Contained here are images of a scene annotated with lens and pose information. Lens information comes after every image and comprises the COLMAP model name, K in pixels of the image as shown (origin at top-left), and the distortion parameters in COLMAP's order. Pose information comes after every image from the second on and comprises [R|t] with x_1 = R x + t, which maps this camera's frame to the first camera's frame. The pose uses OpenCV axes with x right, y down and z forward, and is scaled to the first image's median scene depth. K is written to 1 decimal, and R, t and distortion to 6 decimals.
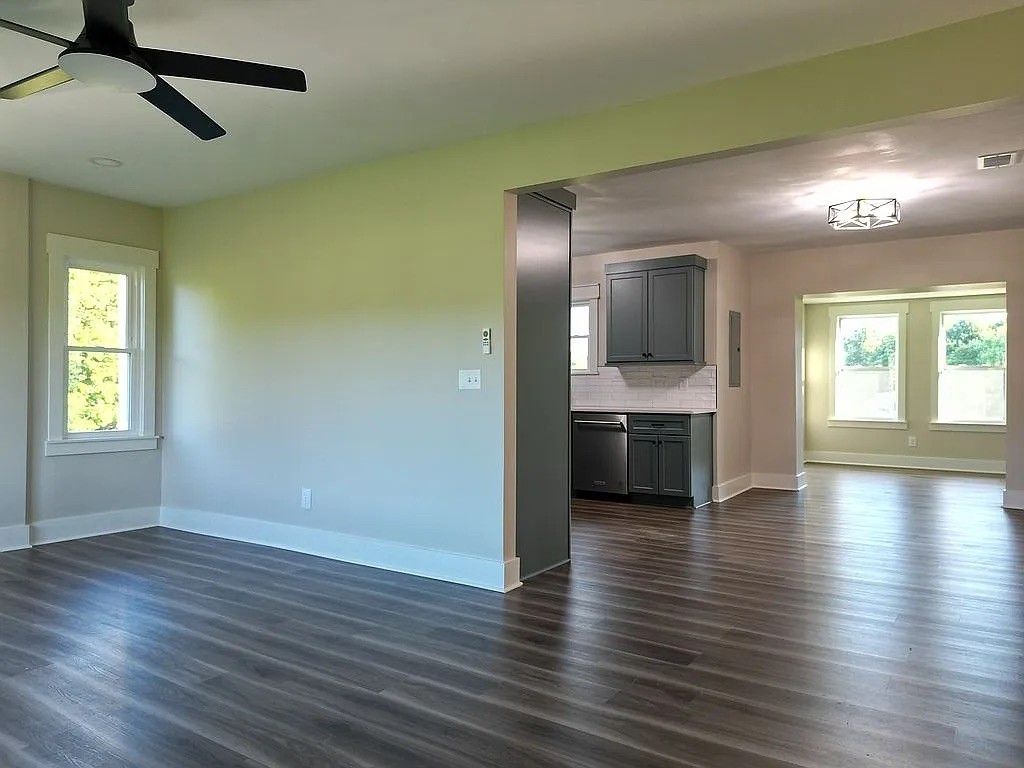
lens RADIAL K [[721.0, 0, 514.8], [0, 721.0, 381.7], [0, 0, 1]] dist [0.068619, -0.064701]
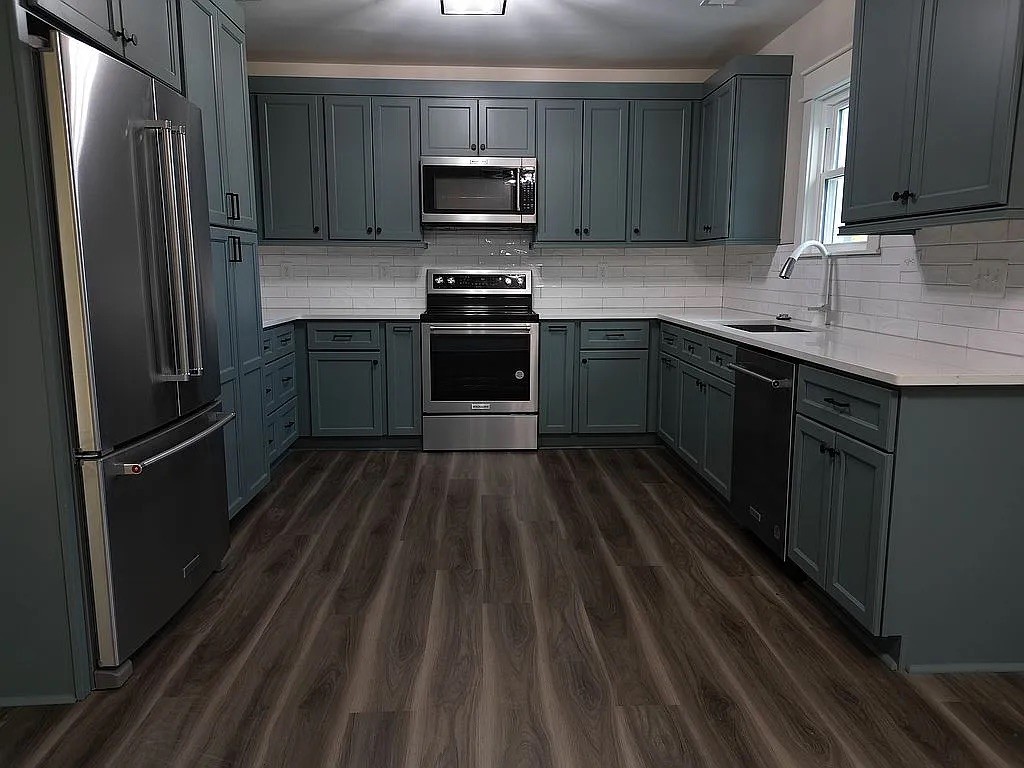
lens RADIAL K [[721.0, 0, 512.0], [0, 721.0, 382.0], [0, 0, 1]] dist [0.068619, -0.064701]
pose [[0.595453, 0.124789, -0.793640, 0.345209], [0.003937, 0.987398, 0.158208, -0.005359], [0.803381, -0.097330, 0.587457, 0.603193]]
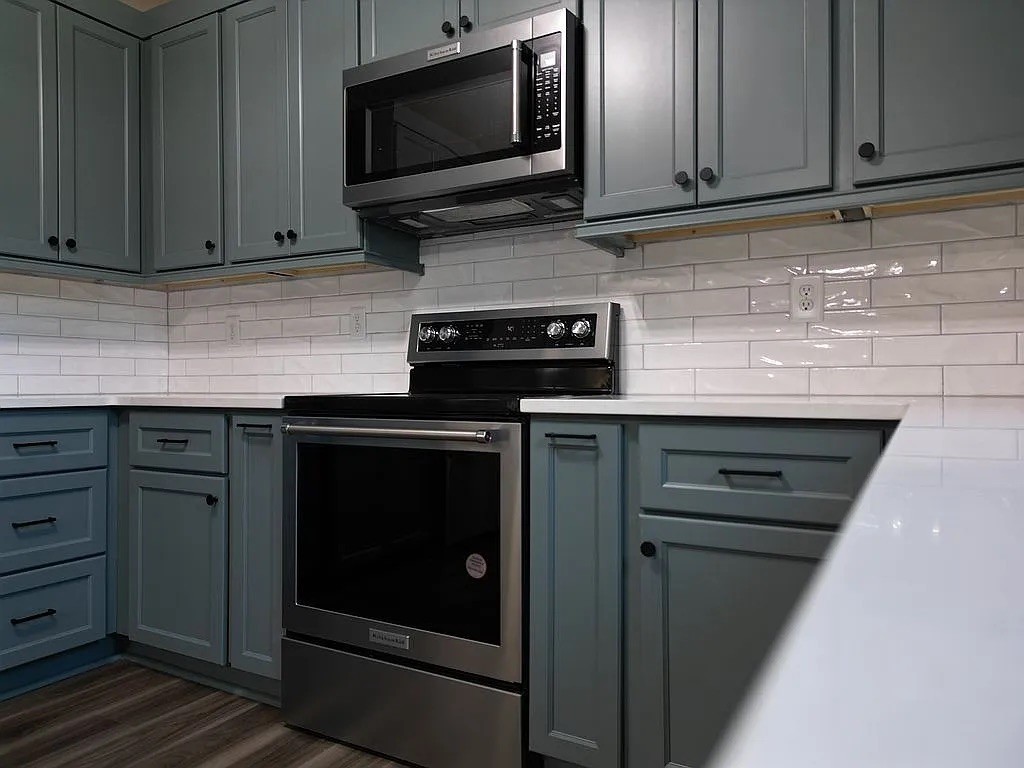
lens RADIAL K [[721.0, 0, 508.1], [0, 721.0, 378.6], [0, 0, 1]] dist [0.068619, -0.064701]
pose [[0.065659, -0.011315, -0.997778, 0.080612], [0.005978, 0.999922, -0.010946, 0.031072], [0.997824, -0.005246, 0.065721, 0.970532]]
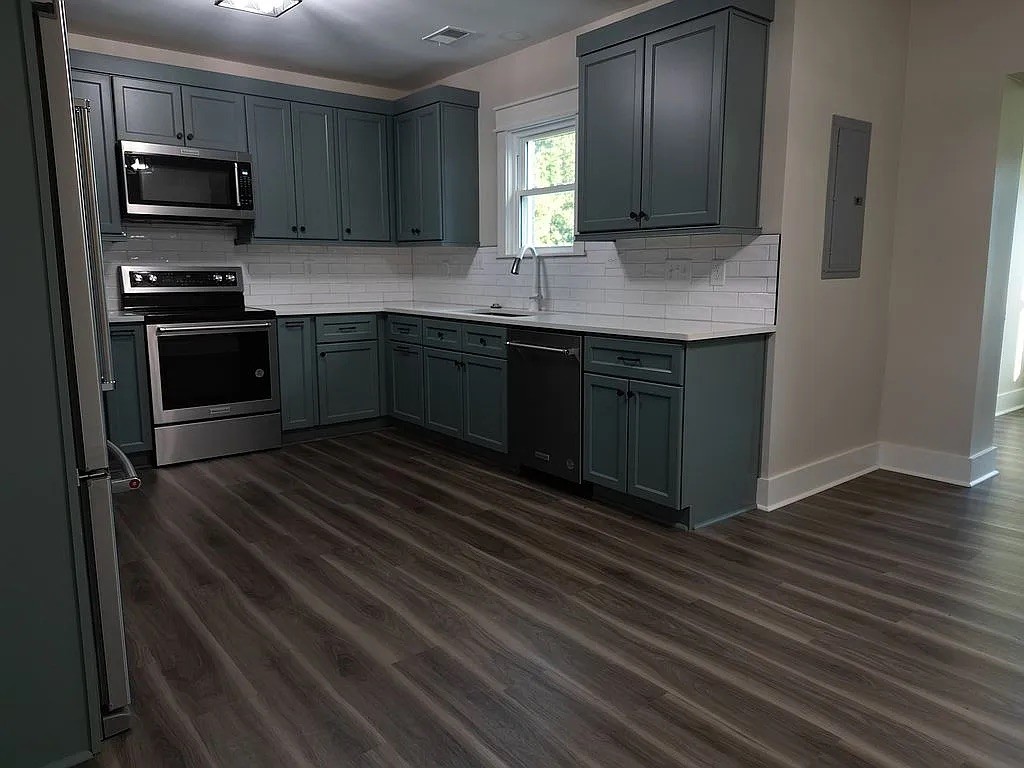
lens RADIAL K [[721.0, 0, 515.1], [0, 721.0, 385.4], [0, 0, 1]] dist [0.068619, -0.064701]
pose [[0.954486, 0.045716, -0.294730, 0.243797], [0.004035, 0.986113, 0.166025, -0.004380], [0.298227, -0.159658, 0.941047, 0.456668]]
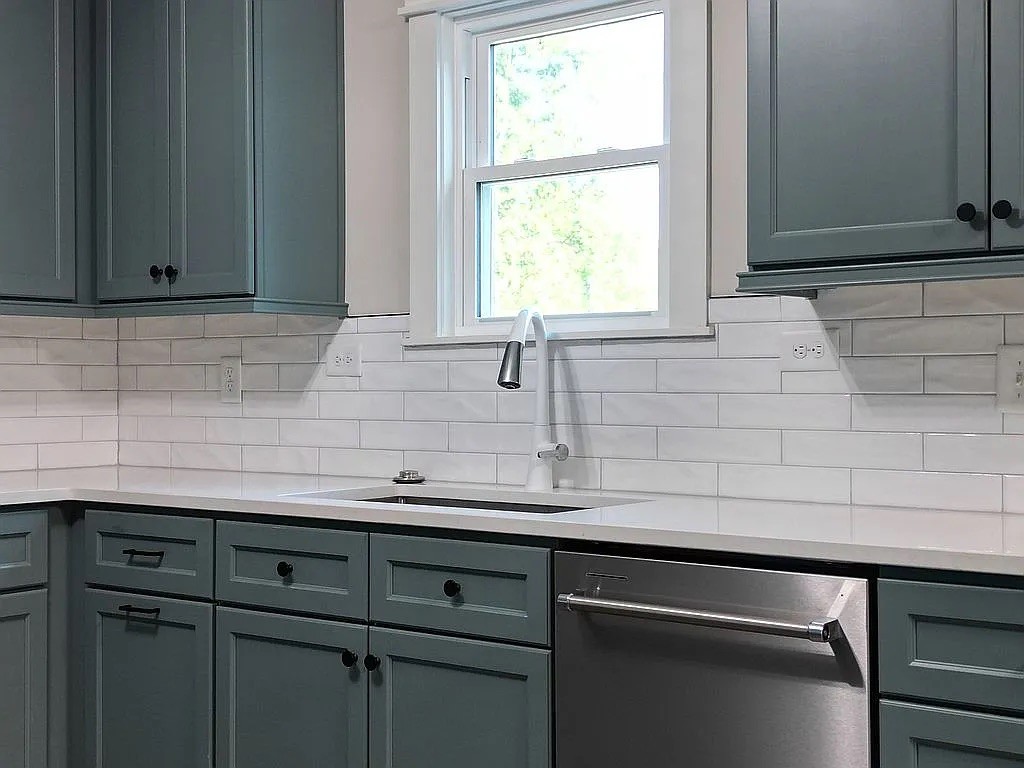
lens RADIAL K [[1441.3, 0, 506.5], [0, 1441.3, 365.1], [0, 0, 1]] dist [0.155019, 0.000000]
pose [[0.997844, -0.004453, -0.065473, 0.089119], [0.003936, 0.999960, -0.008033, 0.000742], [0.065506, 0.007758, 0.997822, 0.619003]]
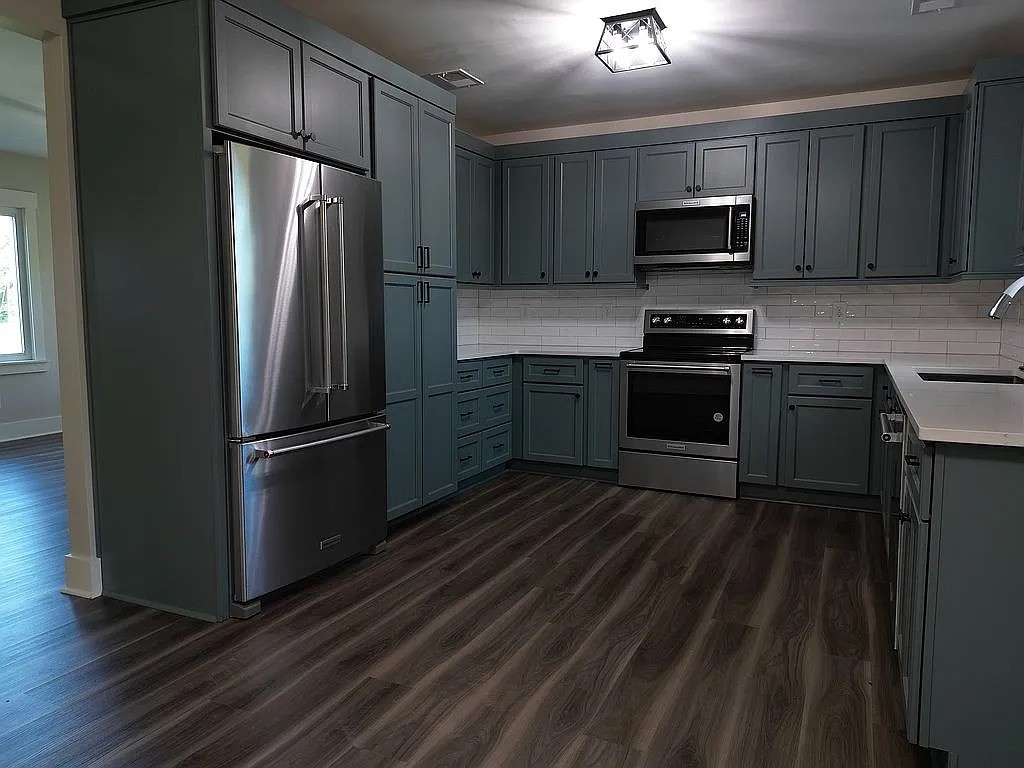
lens RADIAL K [[721.0, 0, 508.8], [0, 721.0, 382.7], [0, 0, 1]] dist [0.068619, -0.064701]
pose [[0.143789, 0.096898, -0.984853, 0.420287], [0.003500, 0.995139, 0.098421, -0.001546], [0.989602, -0.017598, 0.142751, 0.716999]]
